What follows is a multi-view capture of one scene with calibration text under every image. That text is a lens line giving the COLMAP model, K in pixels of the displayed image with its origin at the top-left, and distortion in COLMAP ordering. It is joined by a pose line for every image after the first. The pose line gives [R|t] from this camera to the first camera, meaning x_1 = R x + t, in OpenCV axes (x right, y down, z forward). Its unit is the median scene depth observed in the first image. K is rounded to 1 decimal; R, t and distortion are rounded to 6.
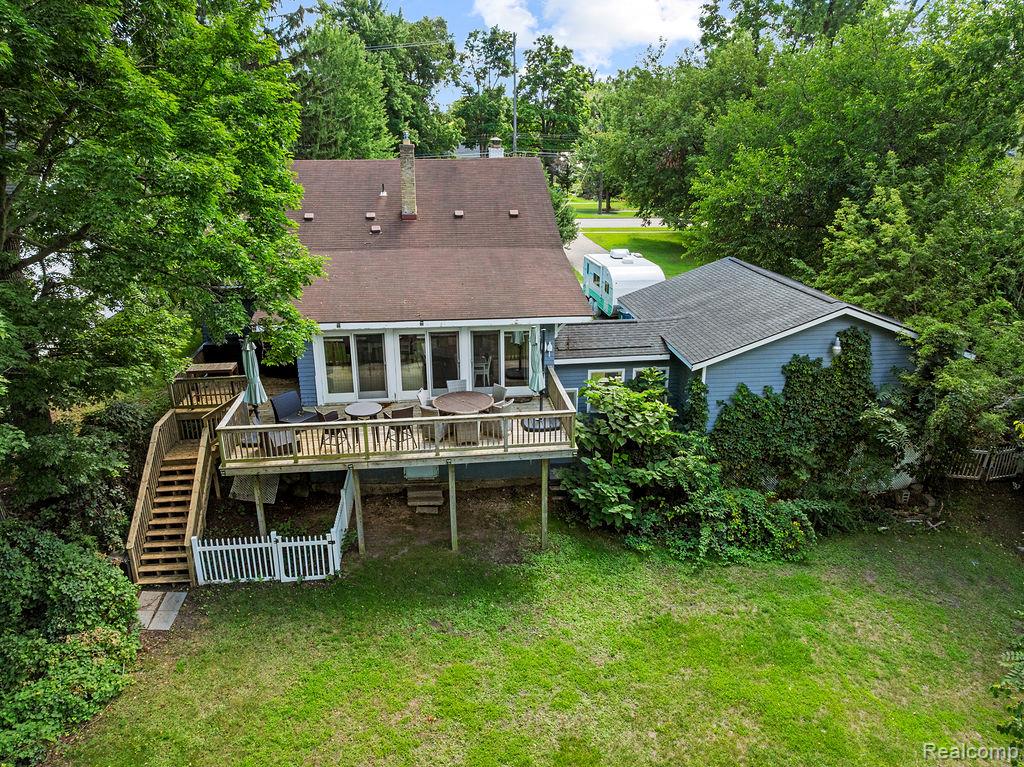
lens RADIAL K [[730.6, 0, 512.0], [0, 730.6, 383.5], [0, 0, 1]] dist [-0.003560, 0.001486]
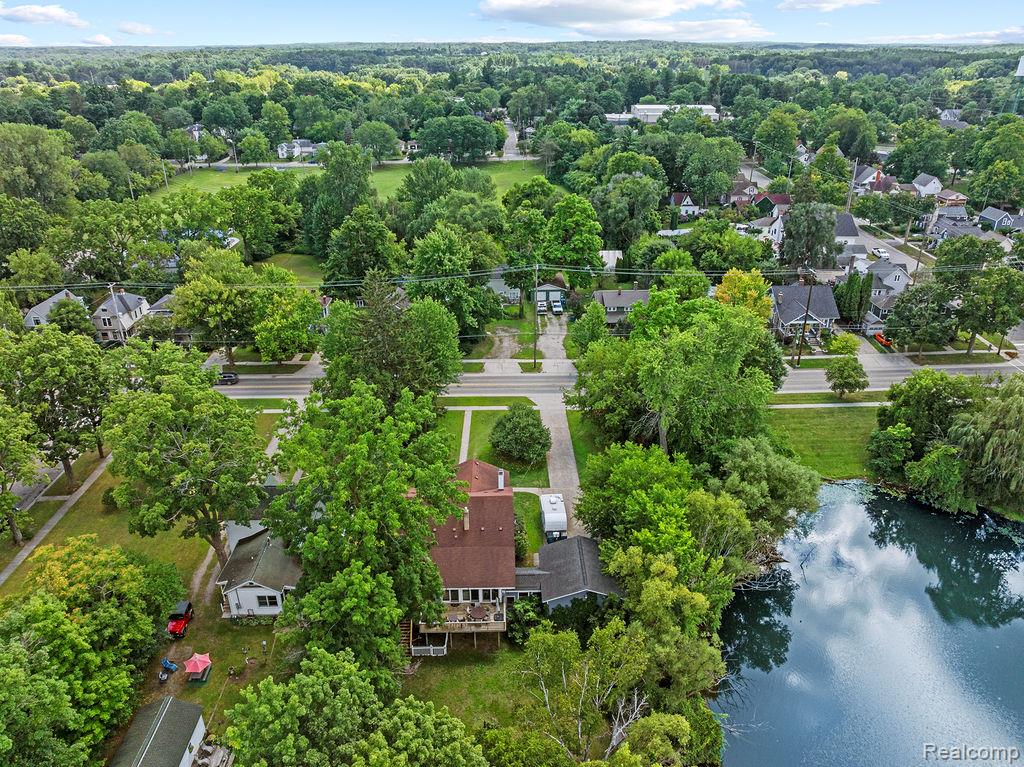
lens RADIAL K [[730.6, 0, 512.0], [0, 730.6, 383.5], [0, 0, 1]] dist [-0.003560, 0.001486]
pose [[0.996290, 0.045614, -0.072971, 0.347720], [-0.038414, 0.994523, 0.097205, -1.614823], [0.077005, -0.094041, 0.992586, -2.796907]]
